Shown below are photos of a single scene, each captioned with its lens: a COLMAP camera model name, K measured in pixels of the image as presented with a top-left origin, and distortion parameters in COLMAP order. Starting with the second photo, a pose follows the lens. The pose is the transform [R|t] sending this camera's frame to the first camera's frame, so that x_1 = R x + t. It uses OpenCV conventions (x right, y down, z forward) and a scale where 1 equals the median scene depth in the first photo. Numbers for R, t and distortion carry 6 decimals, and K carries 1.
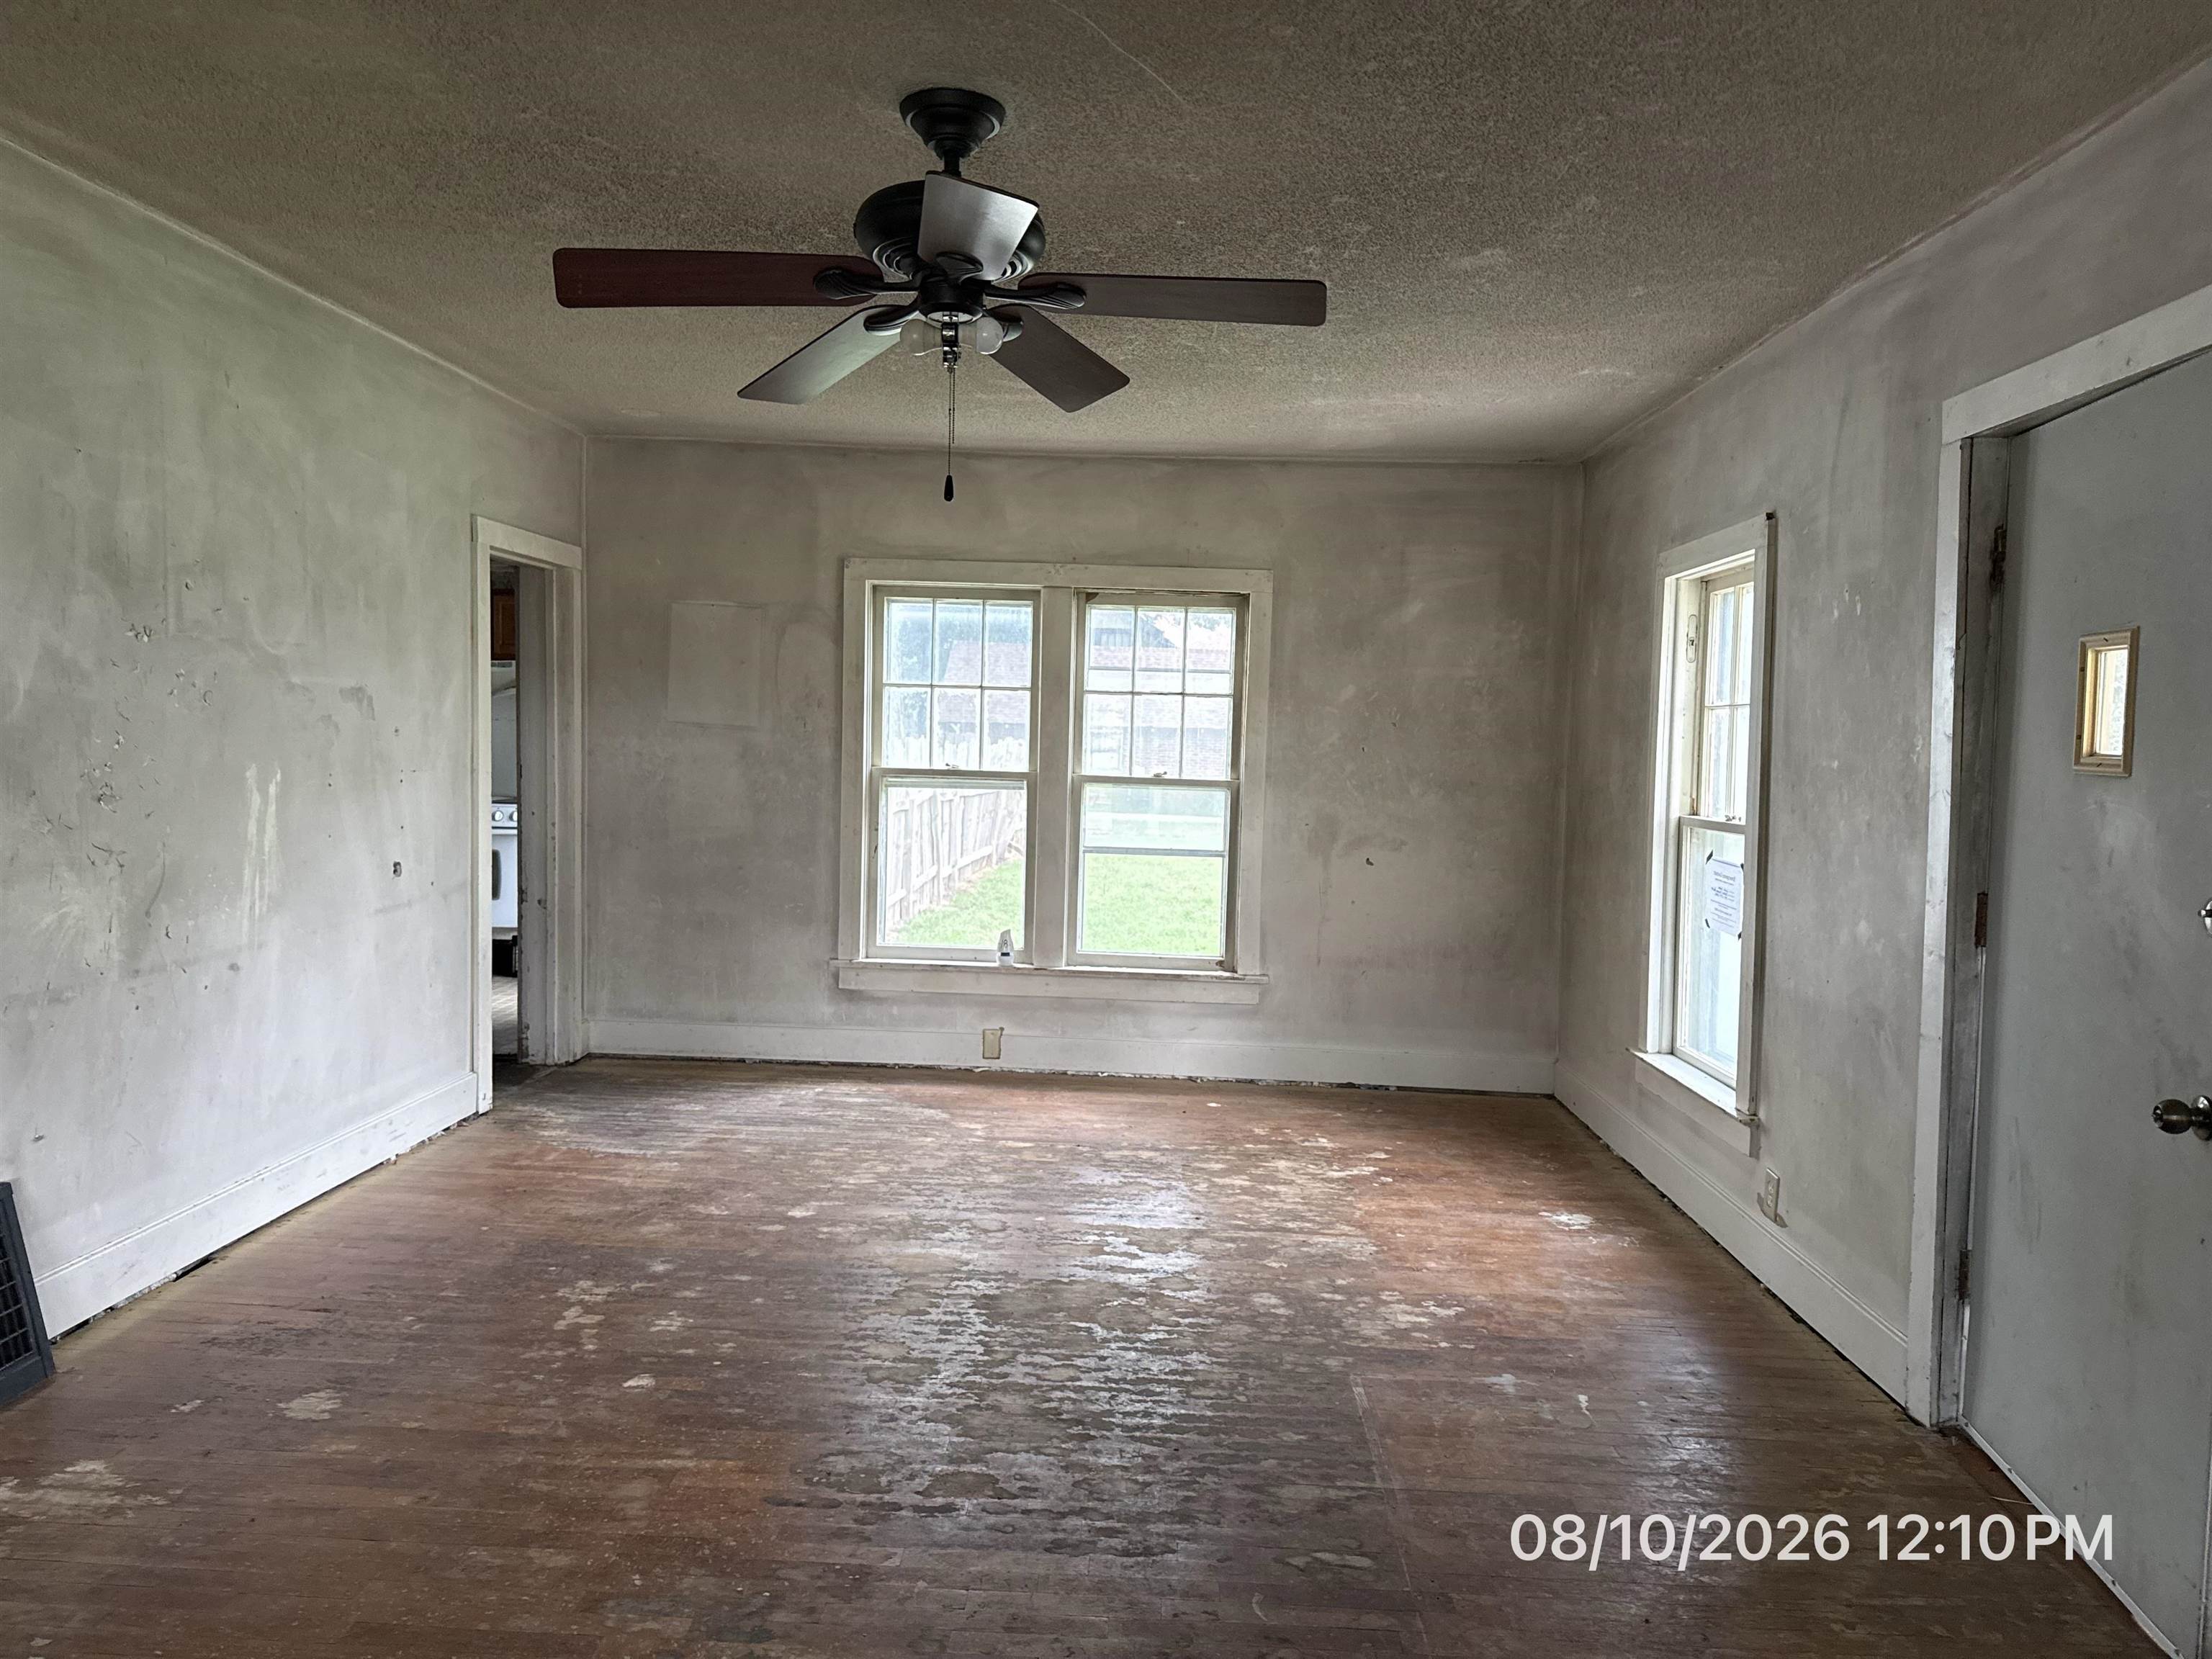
lens RADIAL K [[1544.3, 0, 1112.2], [0, 1544.3, 816.3], [0, 0, 1]] dist [0.091382, -0.123955]
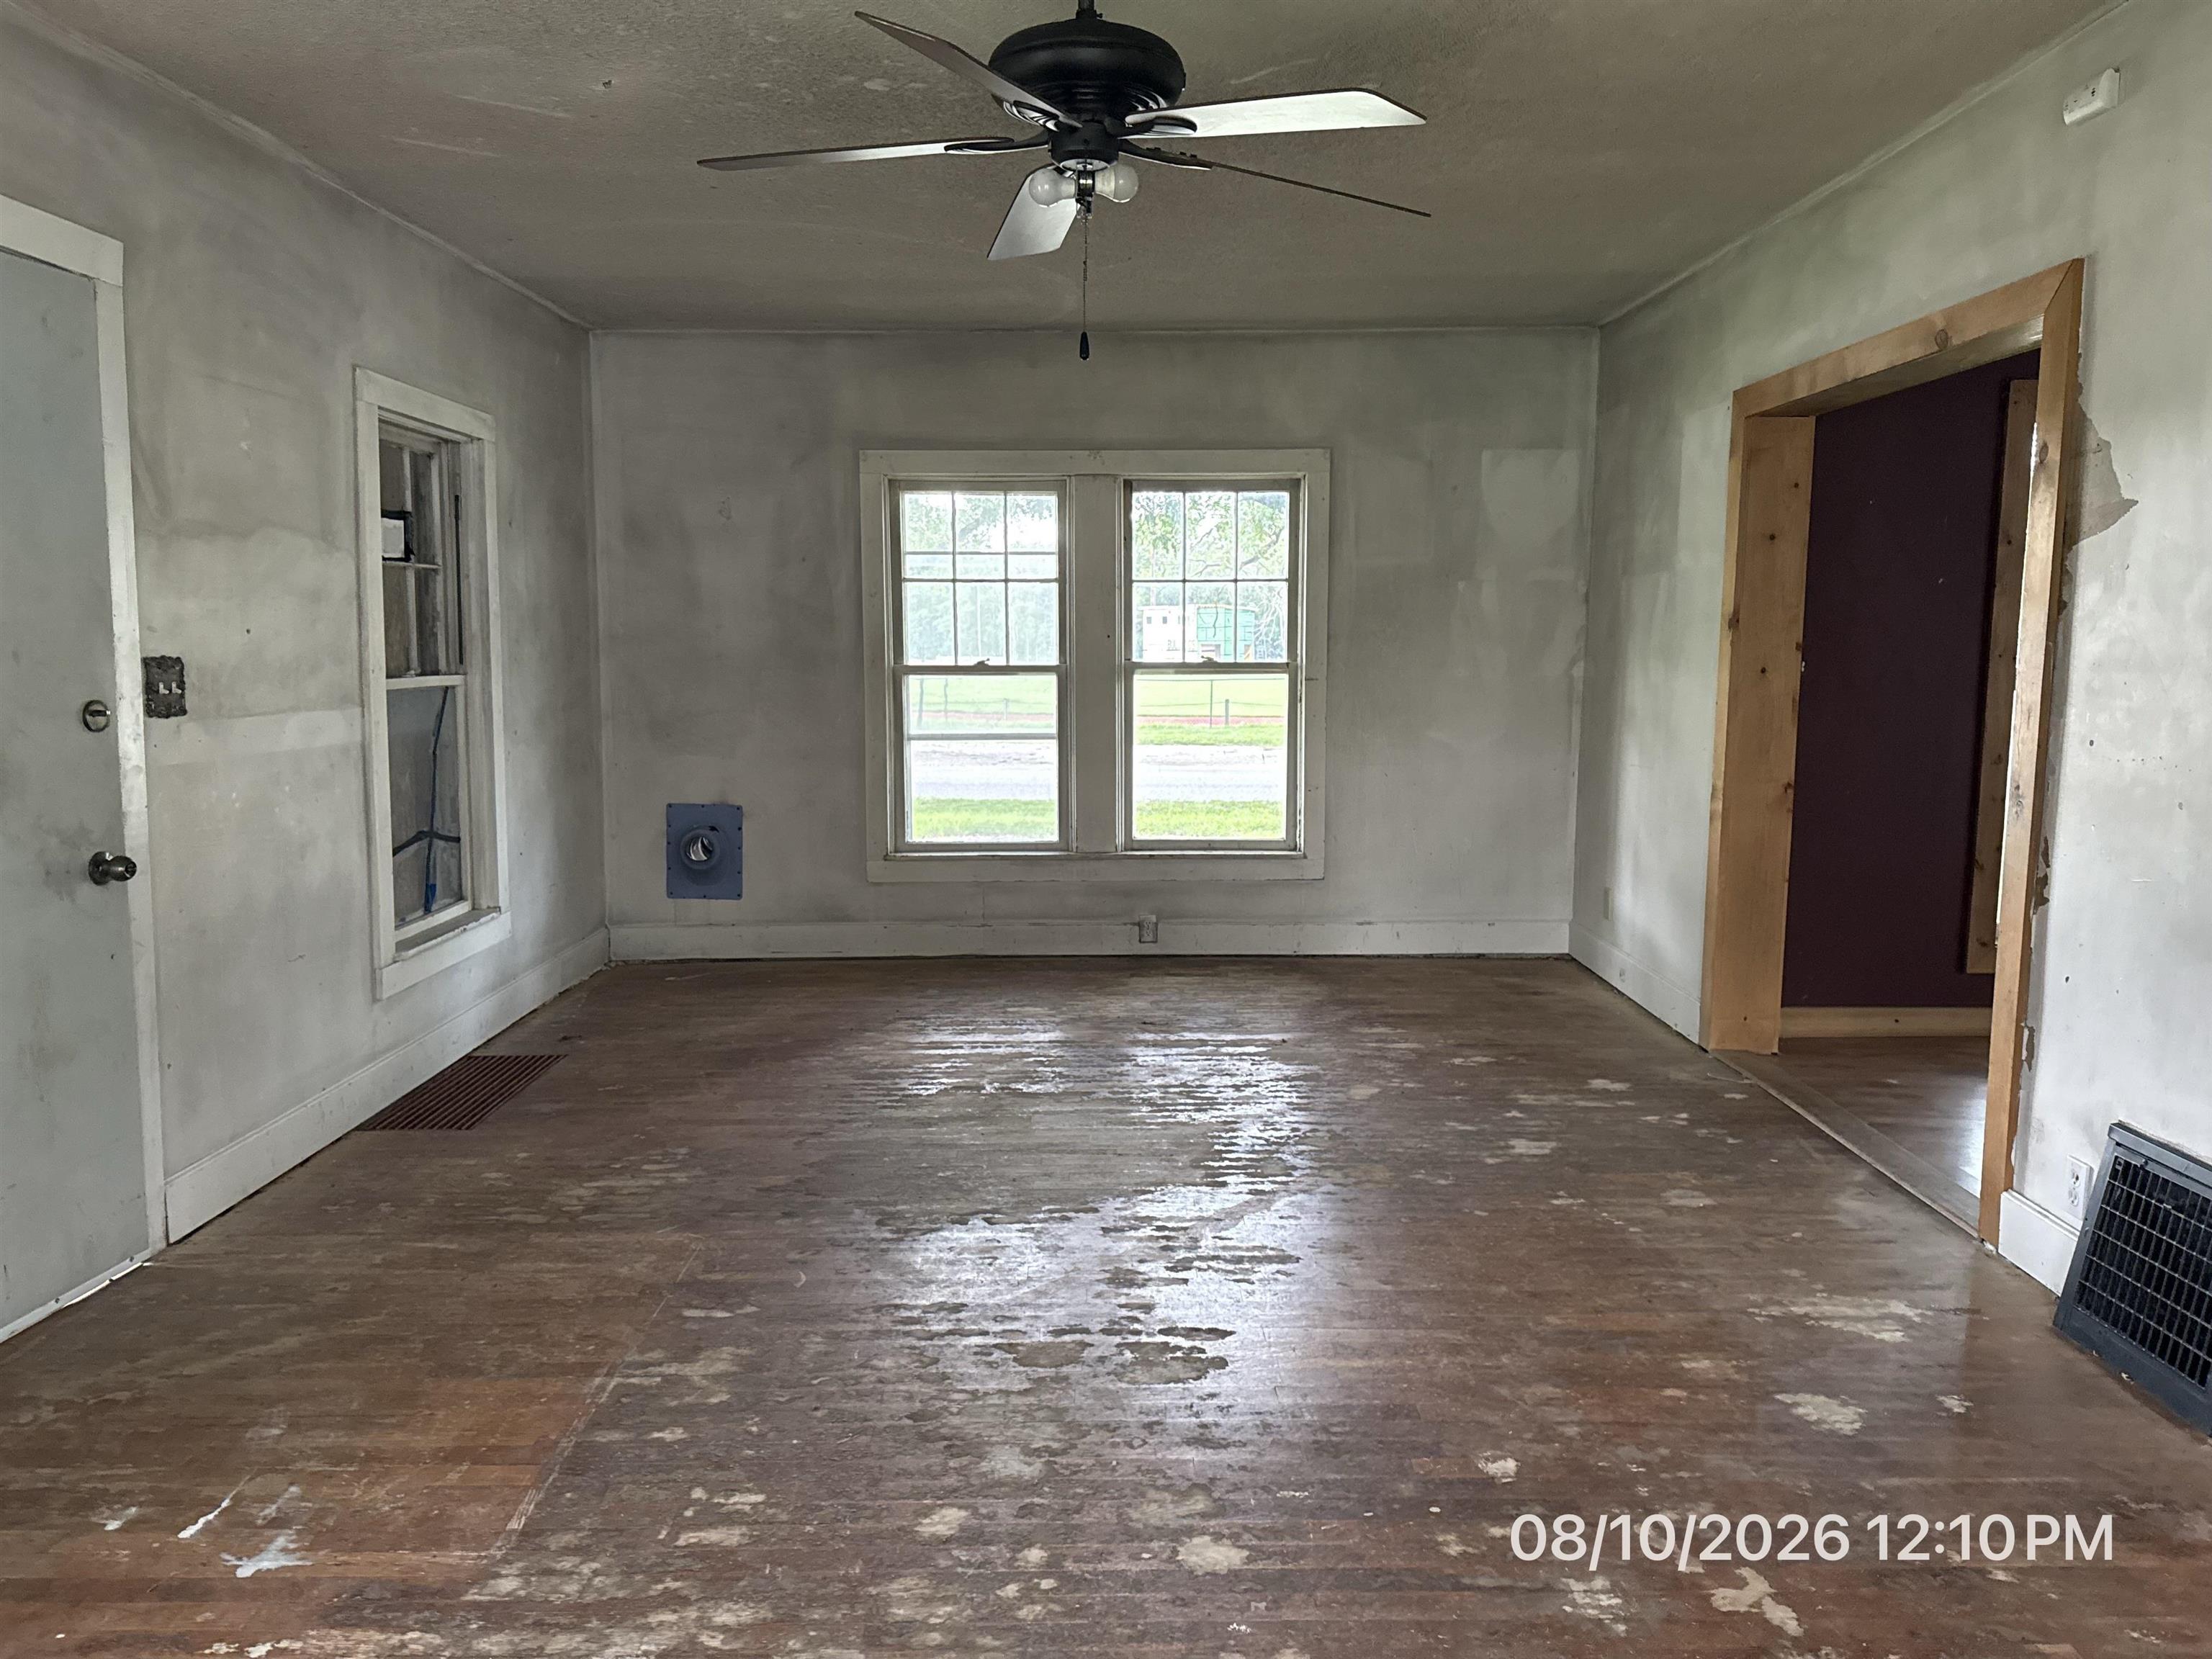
lens RADIAL K [[1544.3, 0, 1112.2], [0, 1544.3, 816.3], [0, 0, 1]] dist [0.091382, -0.123955]
pose [[-0.998504, -0.023402, -0.049425, -0.079296], [-0.031291, 0.985727, 0.165417, -0.081386], [0.044849, 0.166716, -0.984984, 1.949634]]
